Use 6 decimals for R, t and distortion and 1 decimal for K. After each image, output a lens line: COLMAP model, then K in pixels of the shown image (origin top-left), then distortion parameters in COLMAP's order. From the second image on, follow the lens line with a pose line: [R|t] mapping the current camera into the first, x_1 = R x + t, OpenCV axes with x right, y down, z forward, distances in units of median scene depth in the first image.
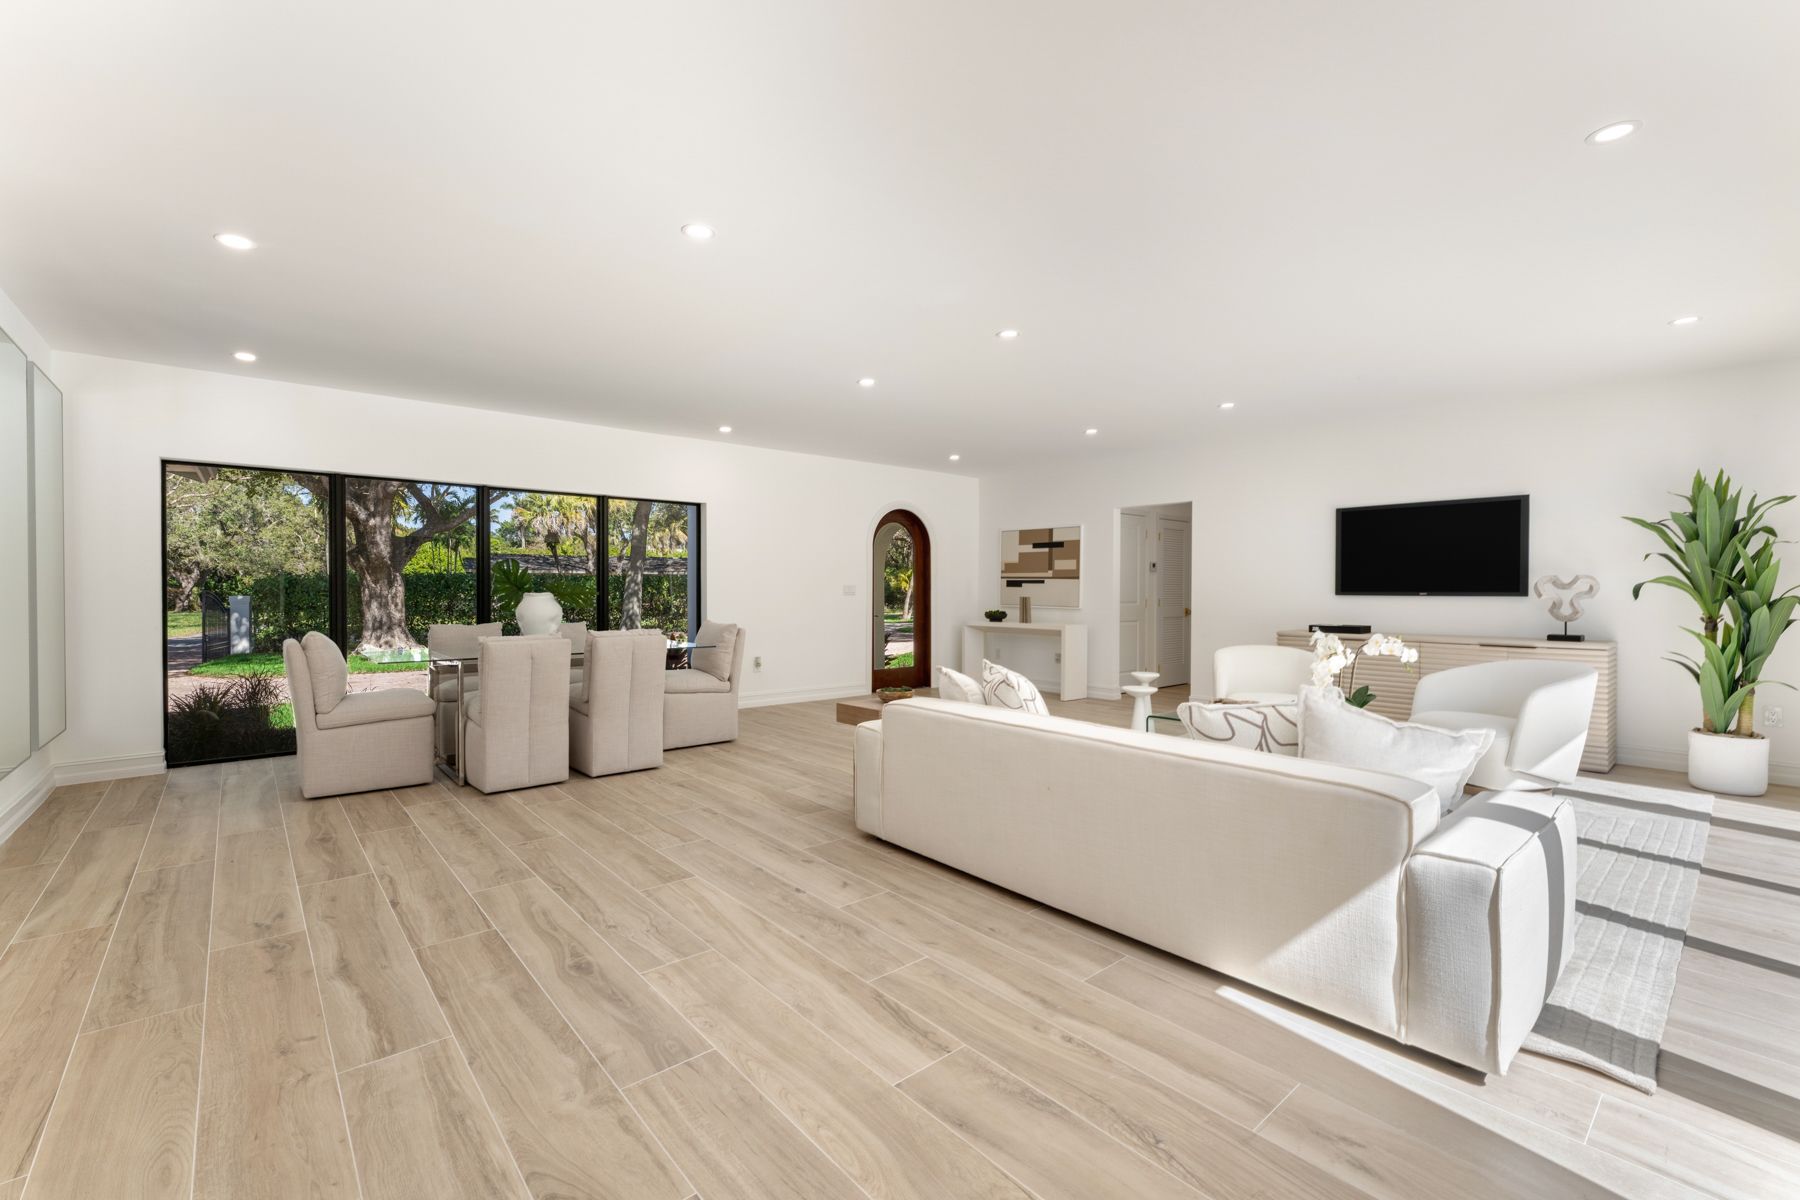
lens RADIAL K [[779.2, 0, 900.0], [0, 779.2, 600.0], [0, 0, 1]] dist [0.000006, 0.000000]
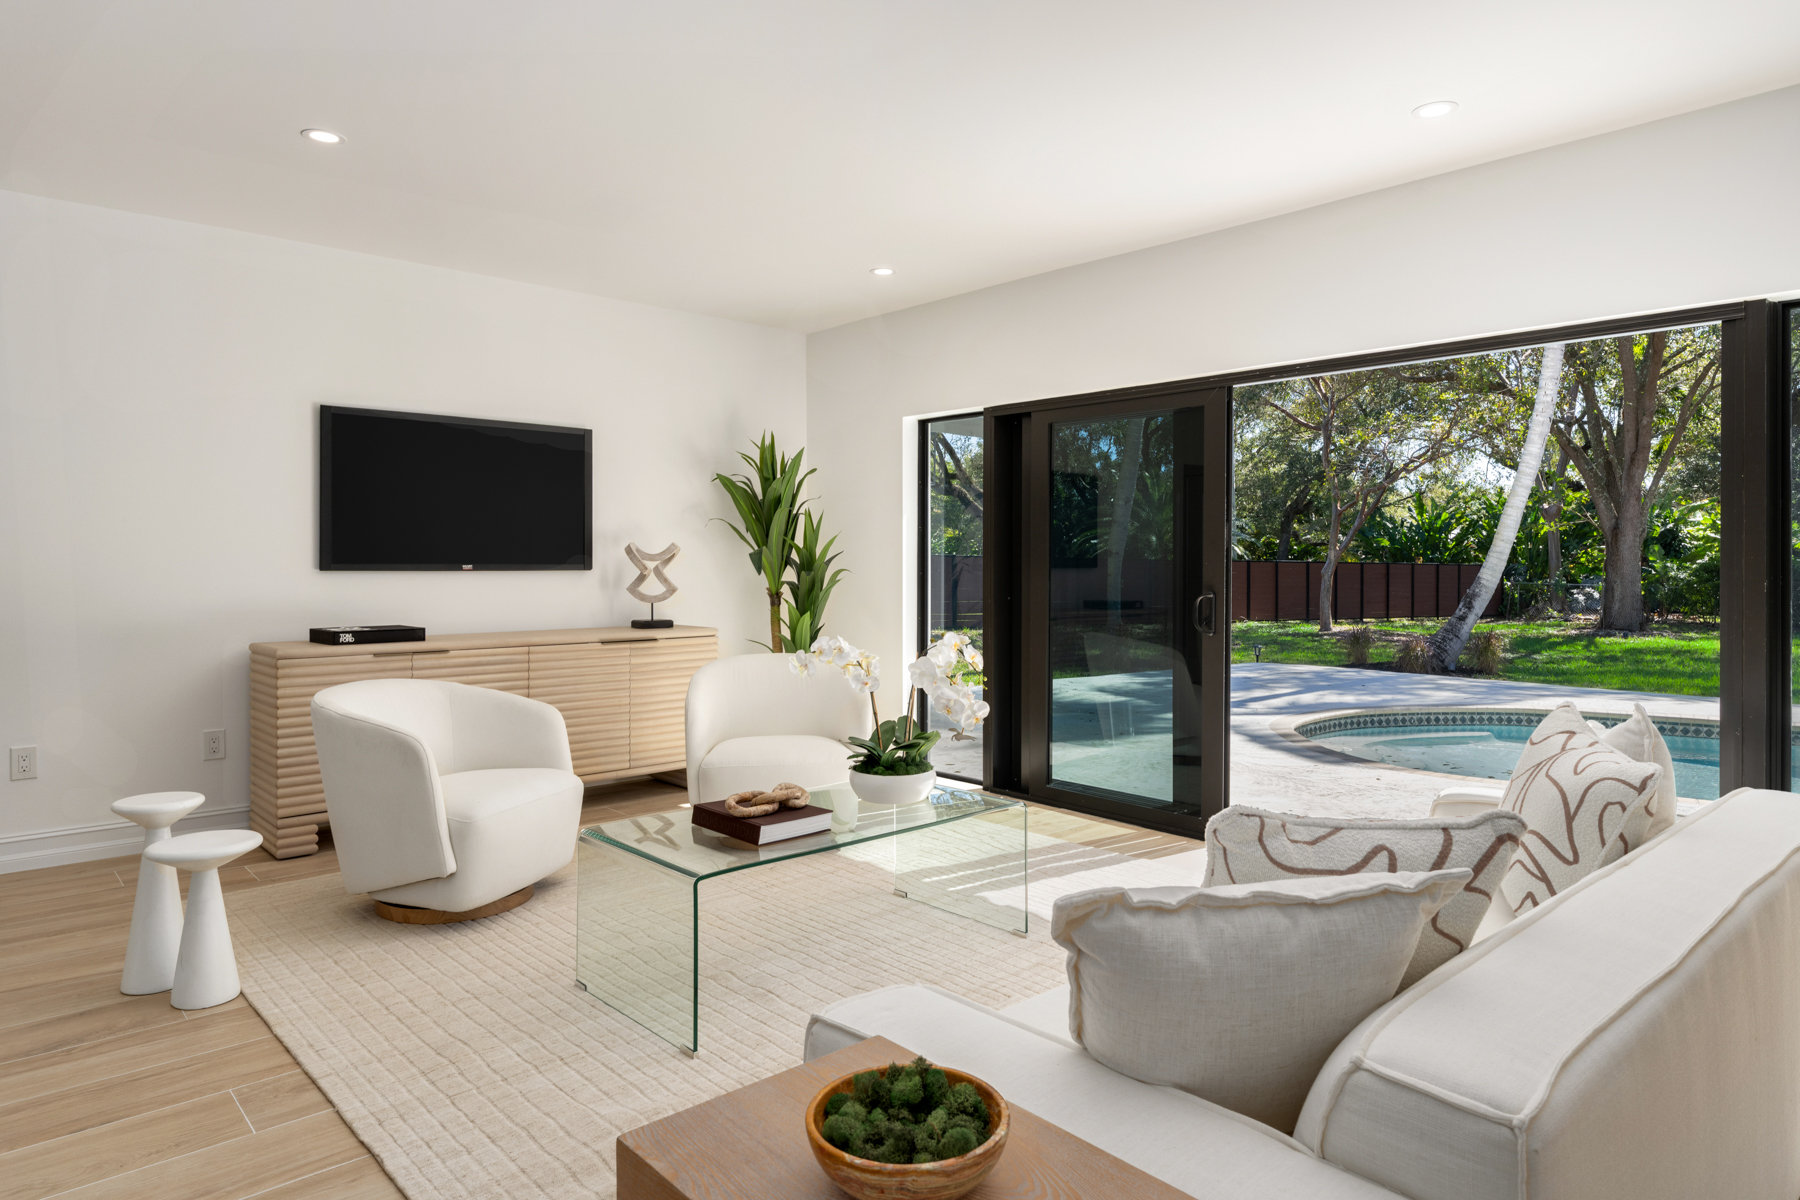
lens RADIAL K [[1057.5, 0, 896.5], [0, 1057.5, 564.9], [0, 0, 1]] dist [-0.002157, -0.001606]
pose [[-0.034768, -0.004135, 0.999387, -0.222532], [0.013083, 0.999904, 0.004592, -0.012248], [-0.999310, 0.013235, -0.034711, 0.889619]]
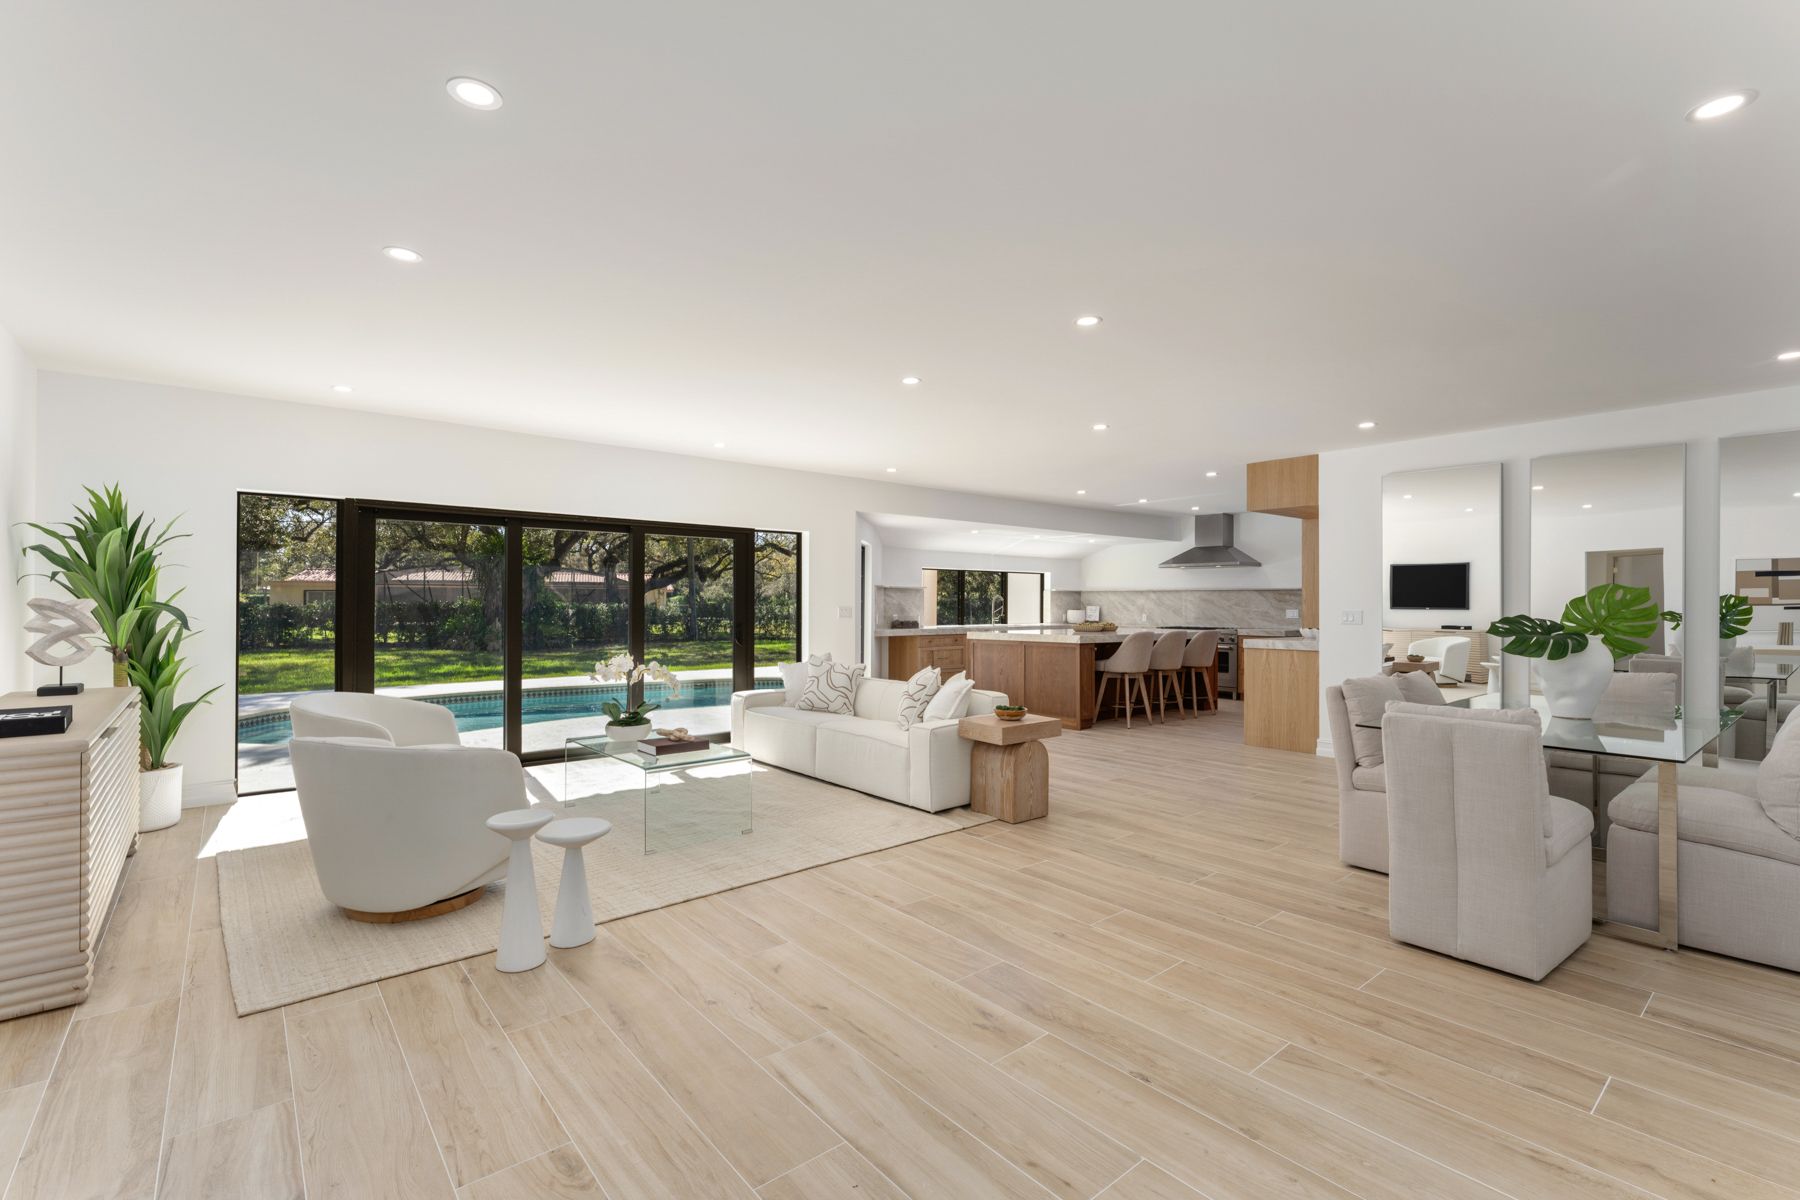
lens RADIAL K [[779.2, 0, 900.0], [0, 779.2, 600.0], [0, 0, 1]] dist [0.000006, 0.000000]
pose [[-0.999857, -0.004970, 0.016159, 0.119522], [-0.004822, 0.999946, 0.009192, -0.044845], [-0.016204, 0.009113, -0.999827, 1.872691]]
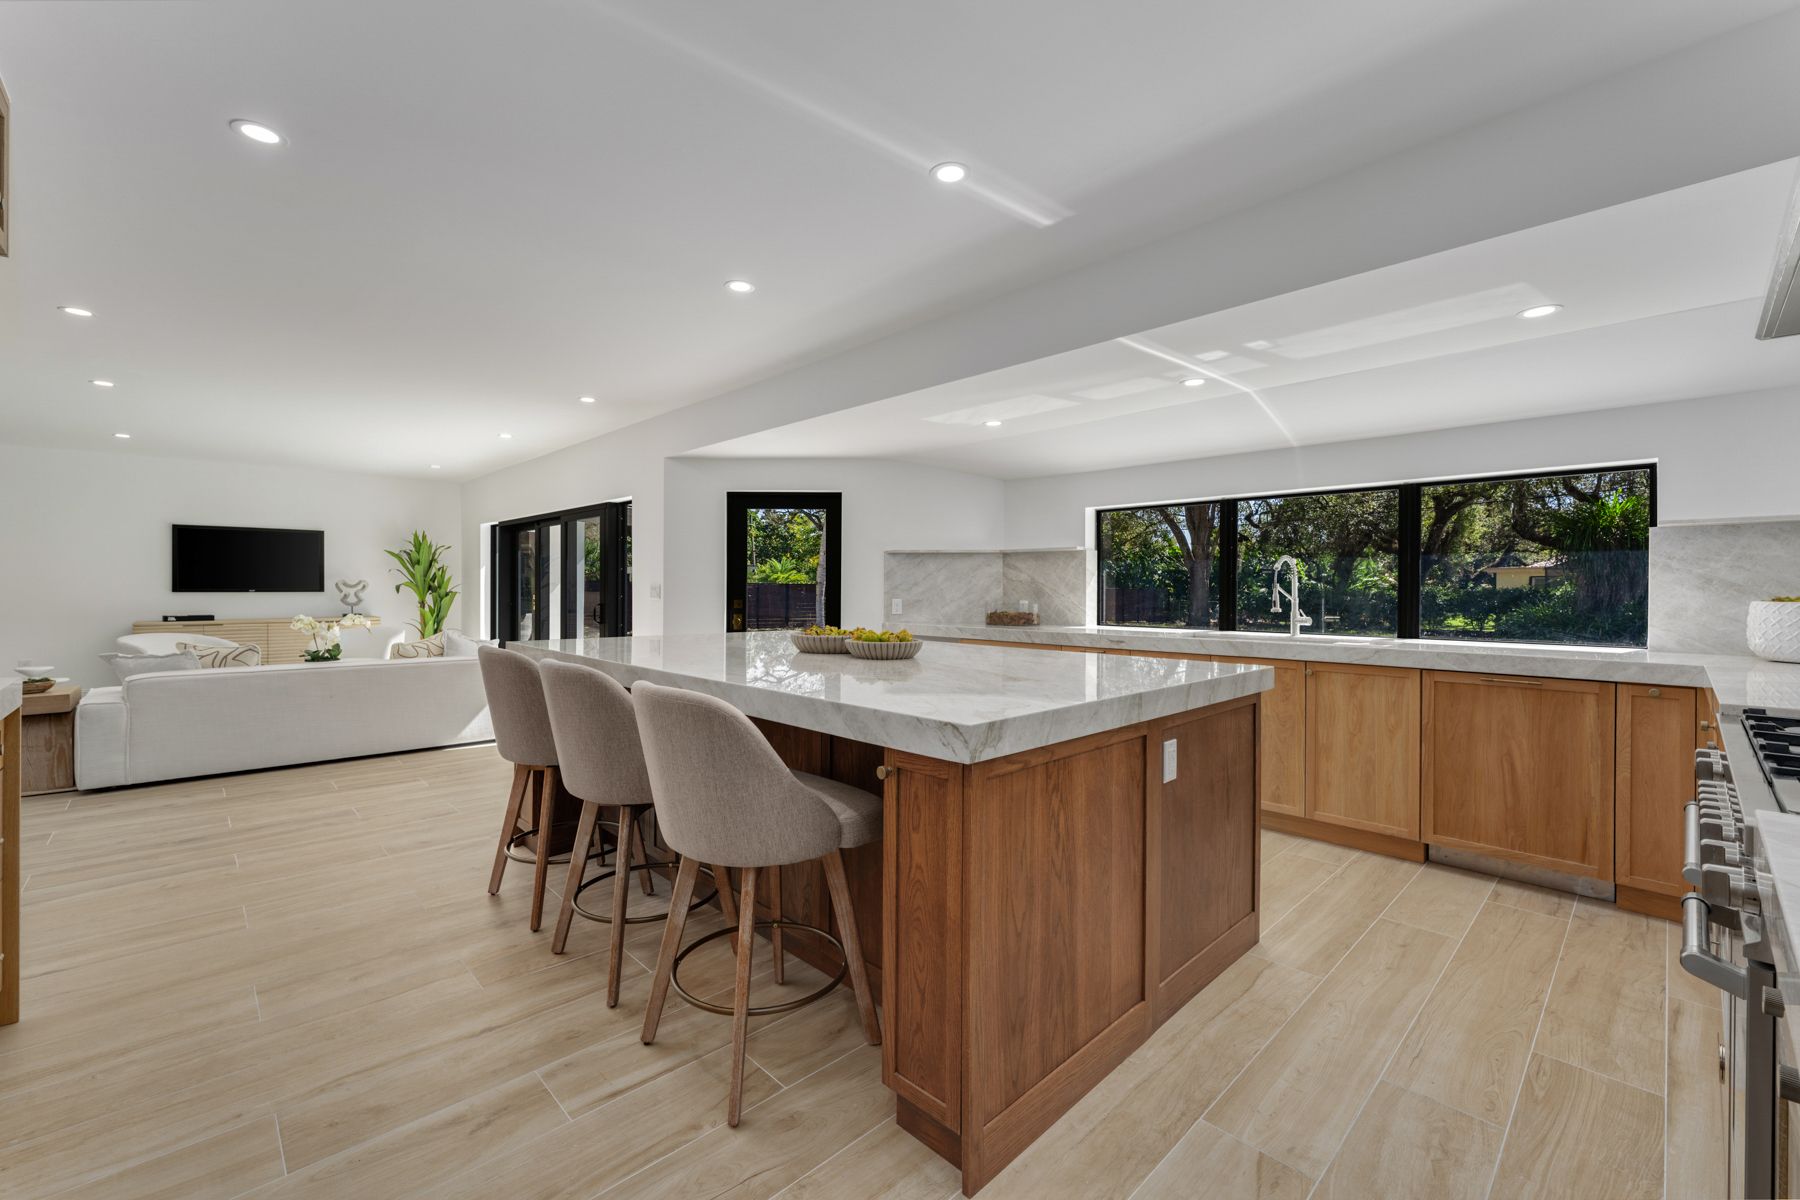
lens RADIAL K [[739.7, 0, 908.7], [0, 739.7, 591.4], [0, 0, 1]] dist [0.001529, 0.000181]
pose [[-0.061243, -0.010388, 0.998069, -1.002242], [0.010727, 0.999881, 0.011065, -0.011343], [-0.998065, 0.011384, -0.061125, -0.173536]]
